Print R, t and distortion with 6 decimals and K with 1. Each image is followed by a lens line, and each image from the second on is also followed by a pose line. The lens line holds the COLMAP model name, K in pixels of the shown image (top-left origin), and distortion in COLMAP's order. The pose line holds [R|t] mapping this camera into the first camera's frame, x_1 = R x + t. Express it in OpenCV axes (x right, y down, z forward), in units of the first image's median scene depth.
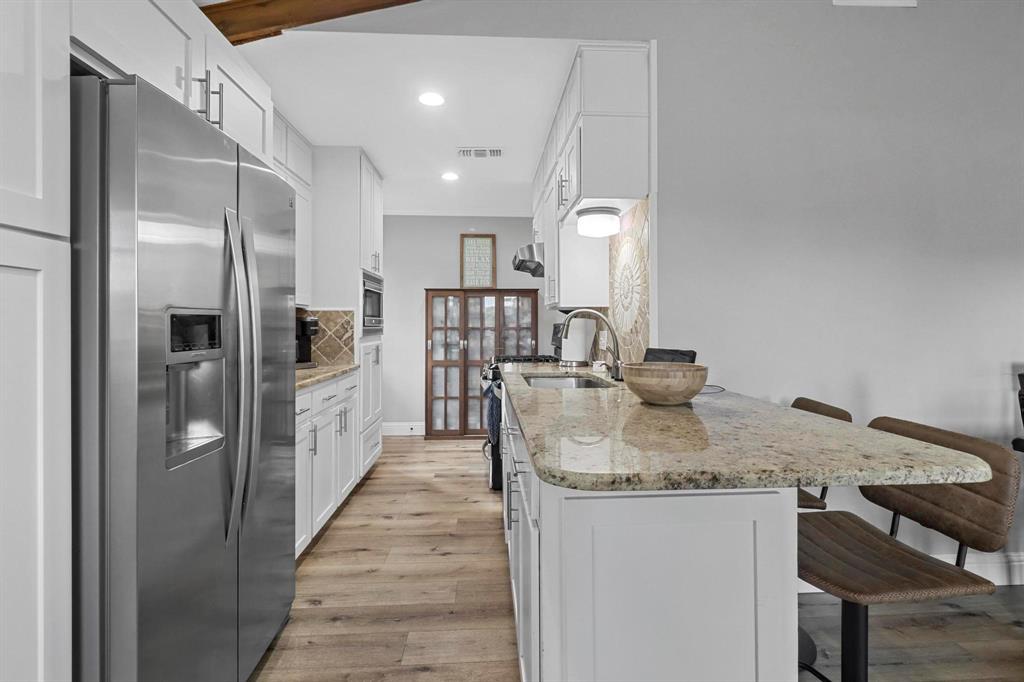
lens RADIAL K [[474.5, 0, 513.5], [0, 474.5, 335.2], [0, 0, 1]] dist [-0.002402, -0.000750]
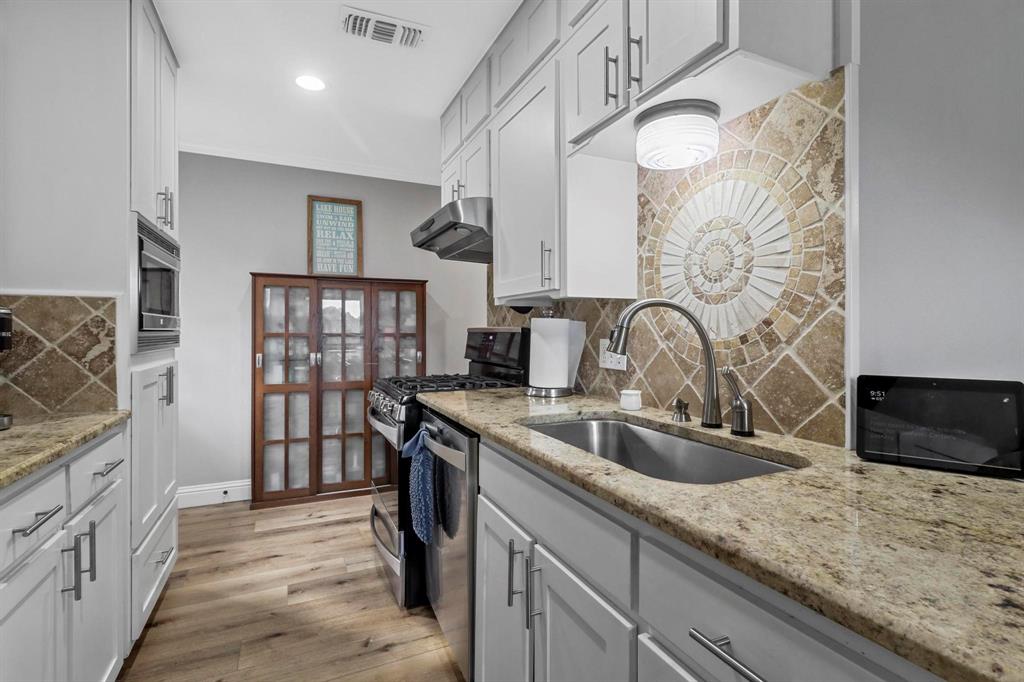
lens RADIAL K [[474.5, 0, 509.3], [0, 474.5, 340.0], [0, 0, 1]] dist [-0.002402, -0.000750]
pose [[0.931353, -0.004446, 0.364089, -0.094560], [0.005771, 0.999980, -0.002552, -0.004026], [-0.364071, 0.004478, 0.931360, 0.277508]]
